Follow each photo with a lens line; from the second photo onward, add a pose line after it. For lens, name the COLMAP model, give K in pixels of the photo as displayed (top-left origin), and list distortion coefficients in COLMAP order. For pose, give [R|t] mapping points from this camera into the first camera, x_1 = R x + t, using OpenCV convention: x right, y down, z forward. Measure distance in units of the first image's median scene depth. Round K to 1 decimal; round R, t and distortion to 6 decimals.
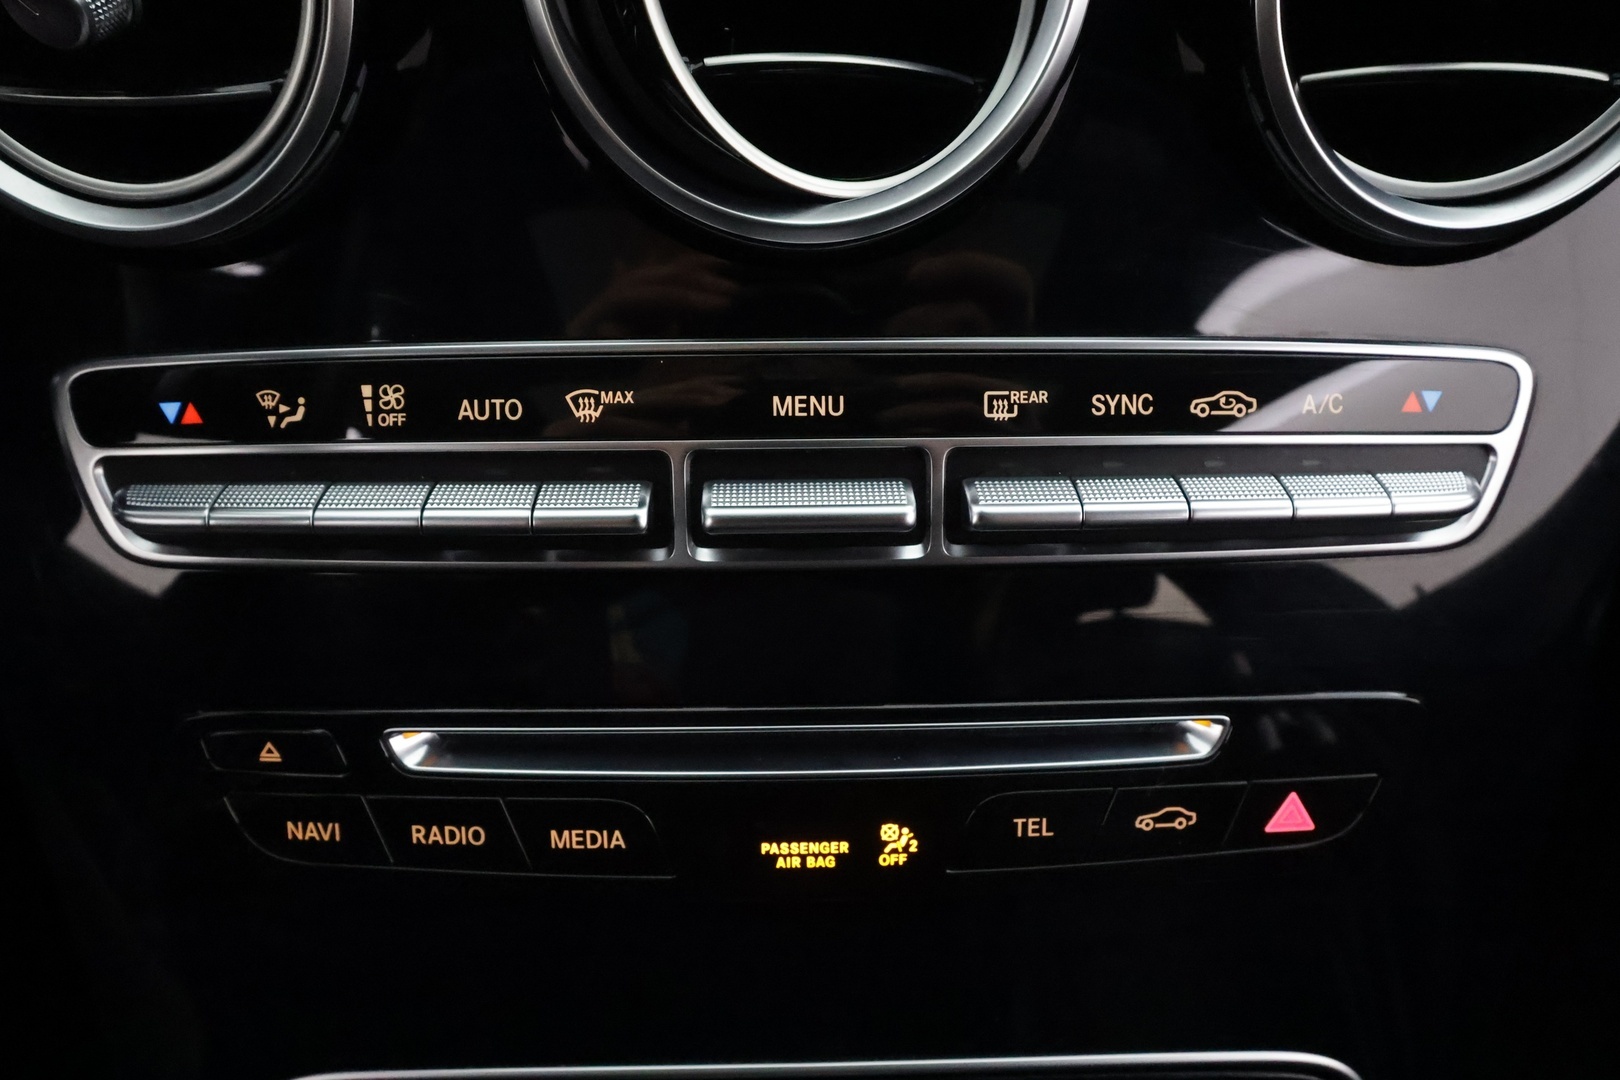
lens RADIAL K [[1111.3, 0, 804.6], [0, 1111.3, 627.3], [0, 0, 1]] dist [0.033214, 0.000058]
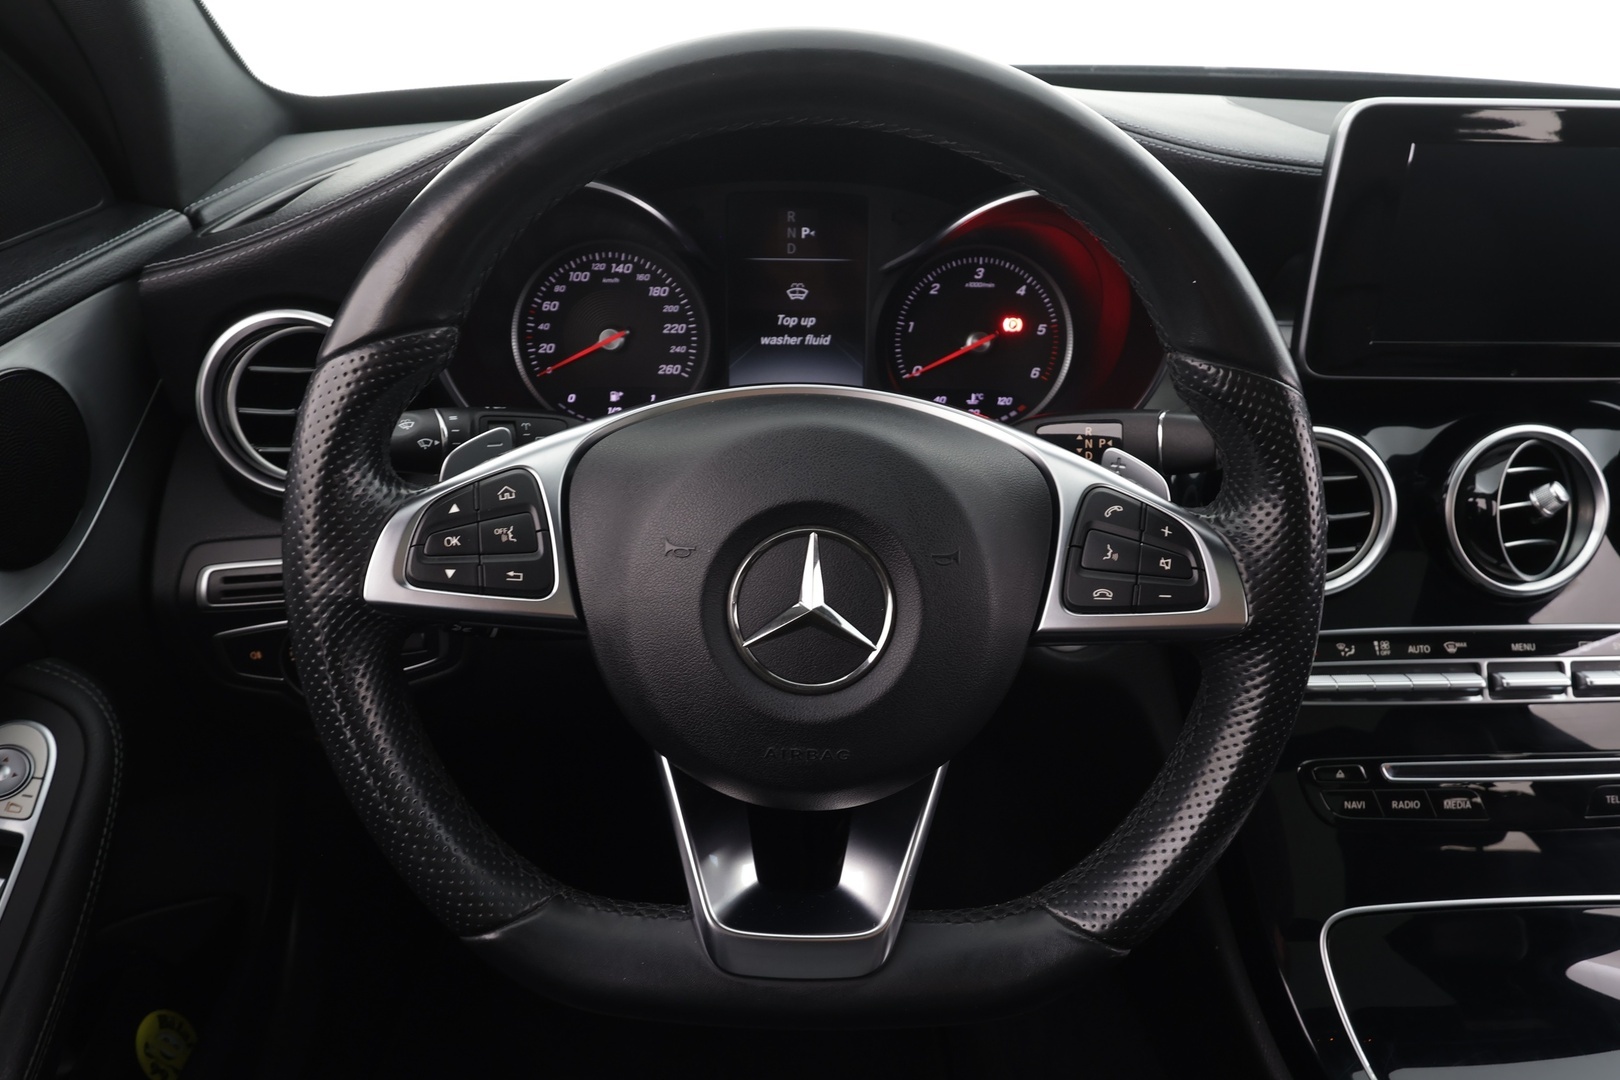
lens RADIAL K [[1185.6, 0, 806.9], [0, 1185.6, 540.3], [0, 0, 1]] dist [0.003496, 0.000909]
pose [[0.998790, -0.004073, 0.049018, -2.028206], [0.017438, 0.961160, -0.275440, 0.358812], [-0.045992, 0.275961, 0.960068, -1.986574]]
